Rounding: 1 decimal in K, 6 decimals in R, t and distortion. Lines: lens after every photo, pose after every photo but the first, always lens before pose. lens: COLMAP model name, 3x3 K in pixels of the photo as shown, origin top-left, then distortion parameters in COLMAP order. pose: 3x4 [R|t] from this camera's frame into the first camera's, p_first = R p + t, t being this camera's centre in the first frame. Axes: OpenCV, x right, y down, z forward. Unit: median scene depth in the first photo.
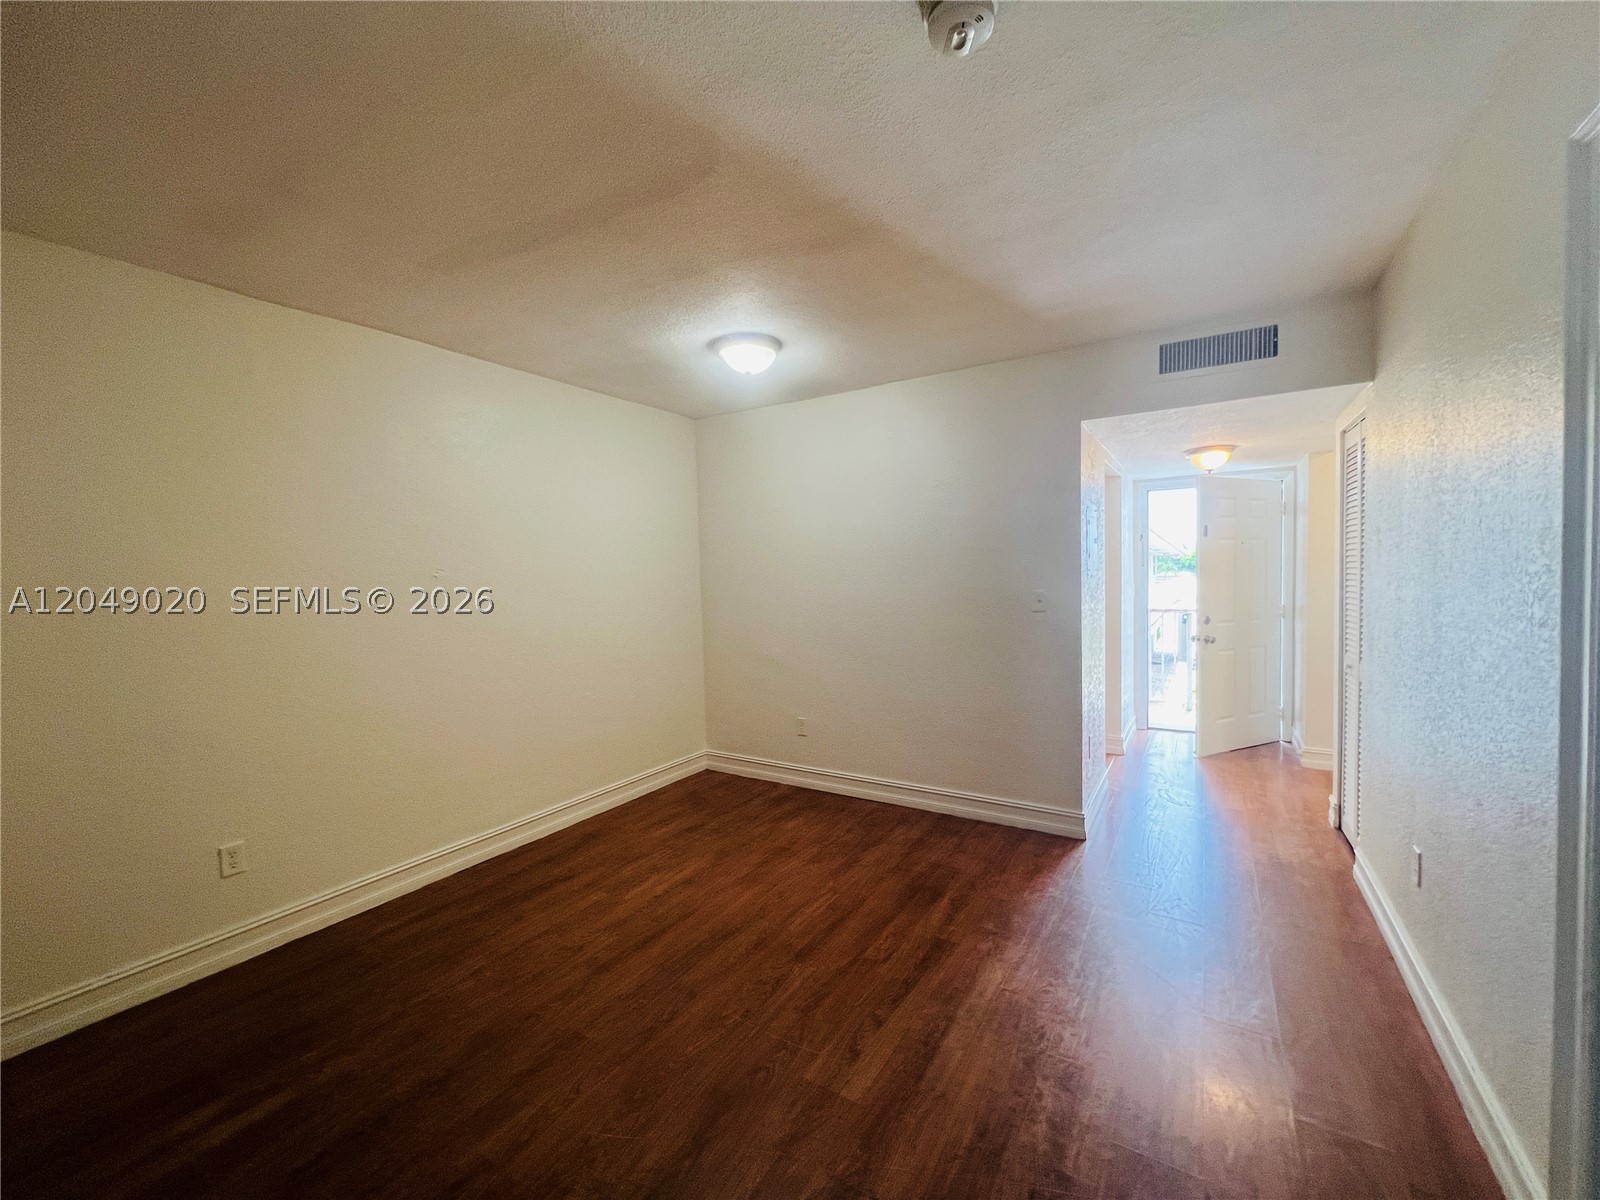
lens RADIAL K [[641.1, 0, 803.8], [0, 641.1, 590.9], [0, 0, 1]] dist [-0.001495, 0.001015]
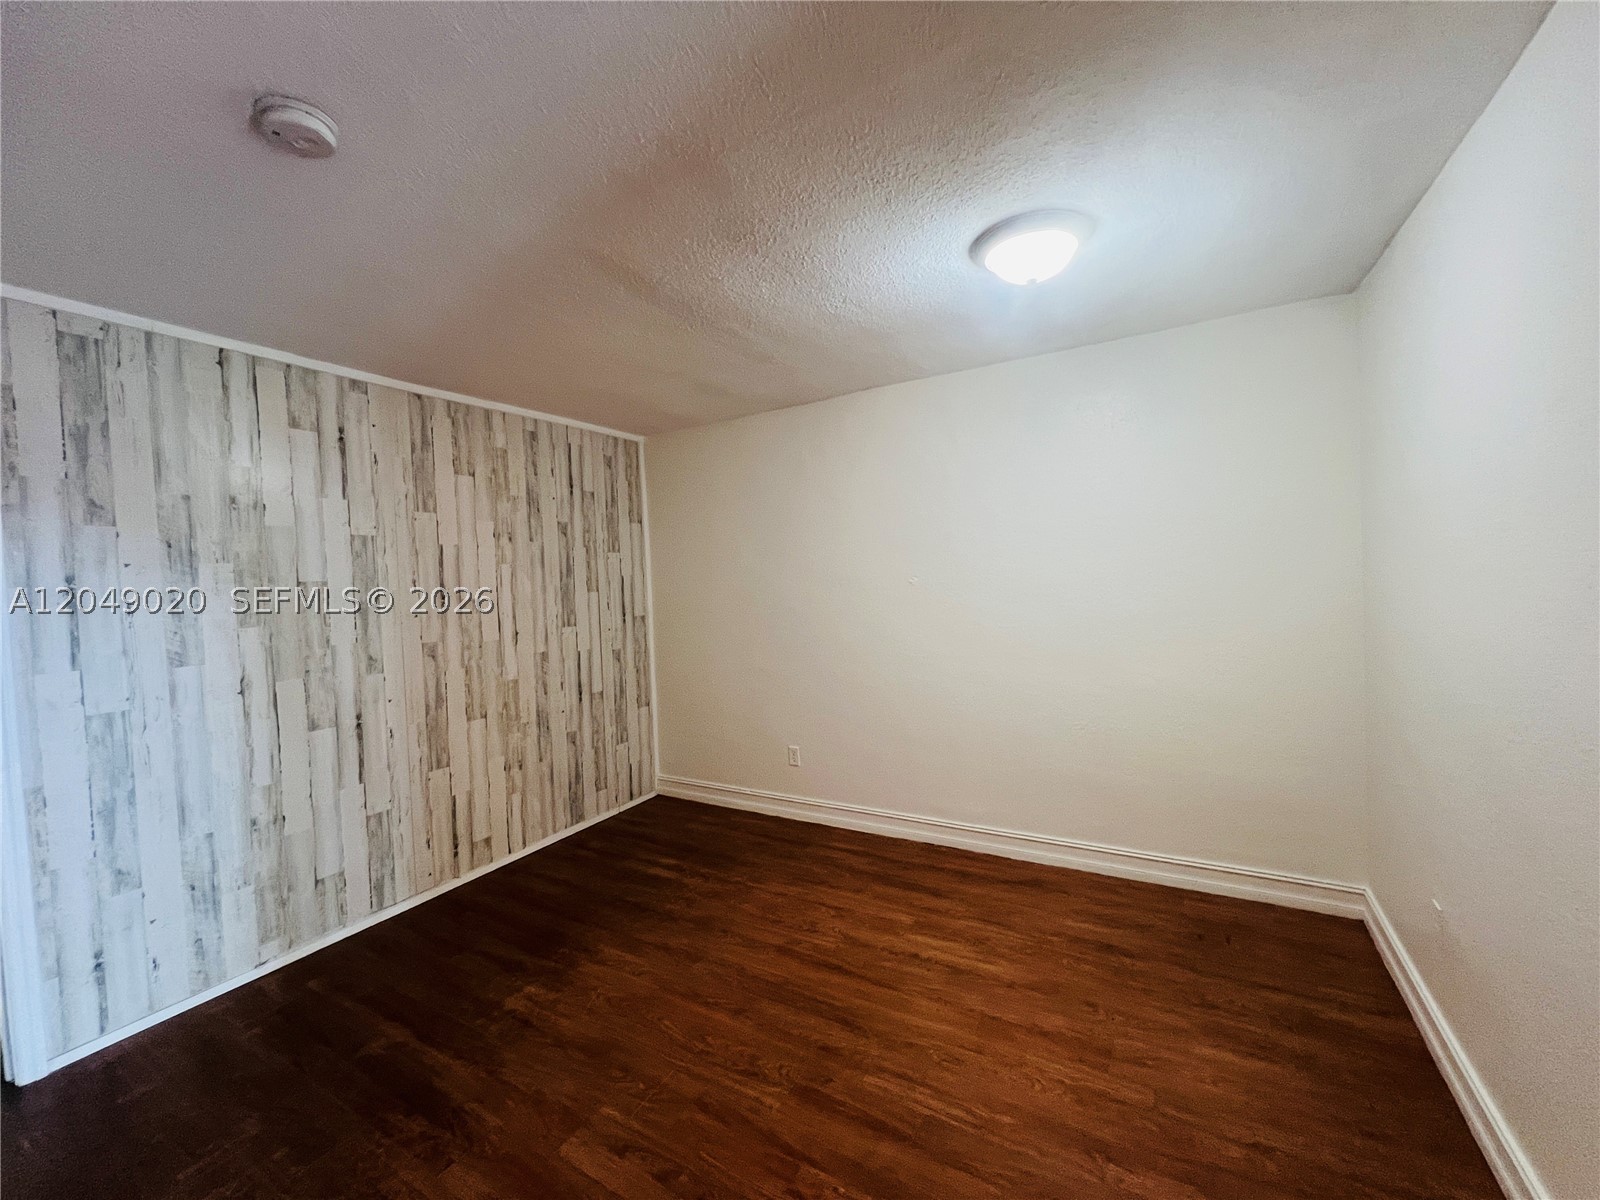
lens RADIAL K [[641.1, 0, 792.4], [0, 641.1, 600.4], [0, 0, 1]] dist [-0.001495, 0.001015]
pose [[0.022506, 0.057223, -0.998108, 0.671650], [0.016480, 0.998204, 0.057601, -0.072853], [0.999611, -0.017745, 0.021523, 0.879155]]
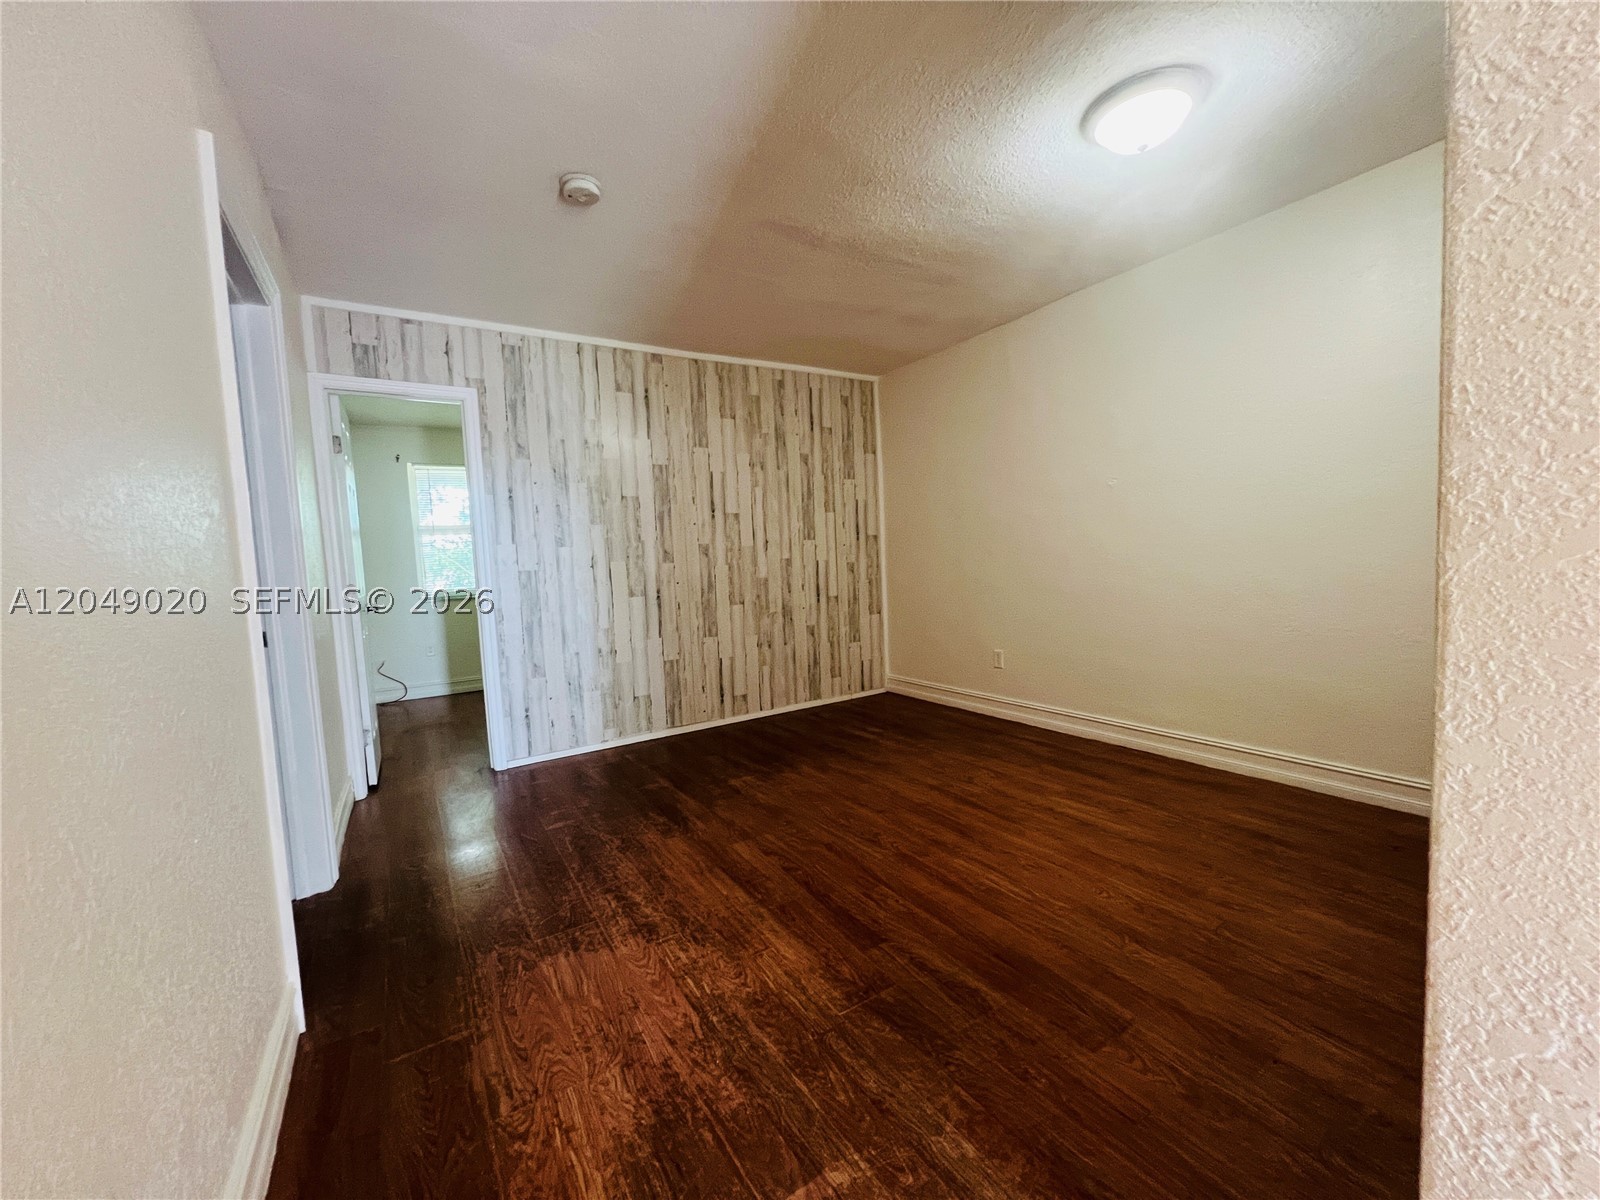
lens RADIAL K [[639.9, 0, 795.6], [0, 639.9, 601.4], [0, 0, 1]] dist [-0.001349, 0.000022]
pose [[-0.437707, 0.106664, -0.892768, 0.837336], [0.036171, 0.994223, 0.101051, 0.052897], [0.898390, 0.011938, -0.439037, 1.154687]]
